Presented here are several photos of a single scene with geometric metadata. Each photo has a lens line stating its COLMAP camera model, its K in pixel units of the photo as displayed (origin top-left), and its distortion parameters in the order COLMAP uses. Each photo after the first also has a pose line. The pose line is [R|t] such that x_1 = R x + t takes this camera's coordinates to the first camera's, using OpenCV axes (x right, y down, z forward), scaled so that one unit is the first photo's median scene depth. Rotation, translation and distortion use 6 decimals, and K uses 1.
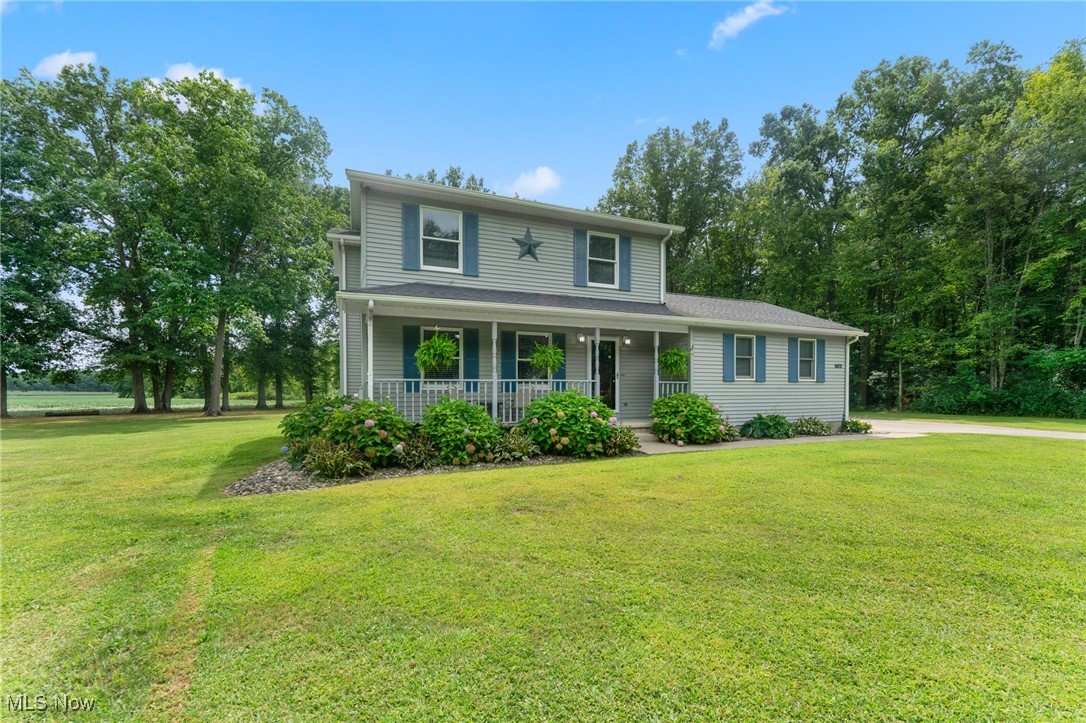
lens RADIAL K [[437.3, 0, 533.3], [0, 437.3, 391.6], [0, 0, 1]] dist [-0.004327, -0.000030]
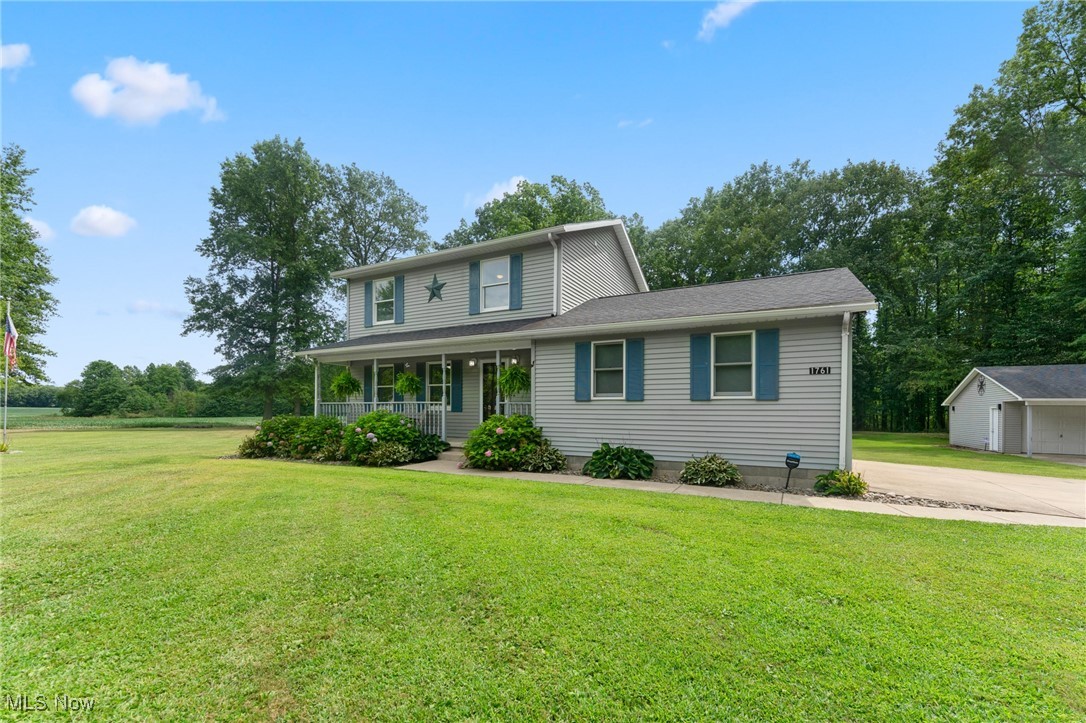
lens RADIAL K [[437.3, 0, 532.0], [0, 437.3, 406.9], [0, 0, 1]] dist [-0.004327, -0.000030]
pose [[0.655032, -0.002287, -0.755598, 0.993528], [-0.010859, 0.999864, -0.012439, -0.000938], [0.755523, 0.016353, 0.654918, 0.395796]]
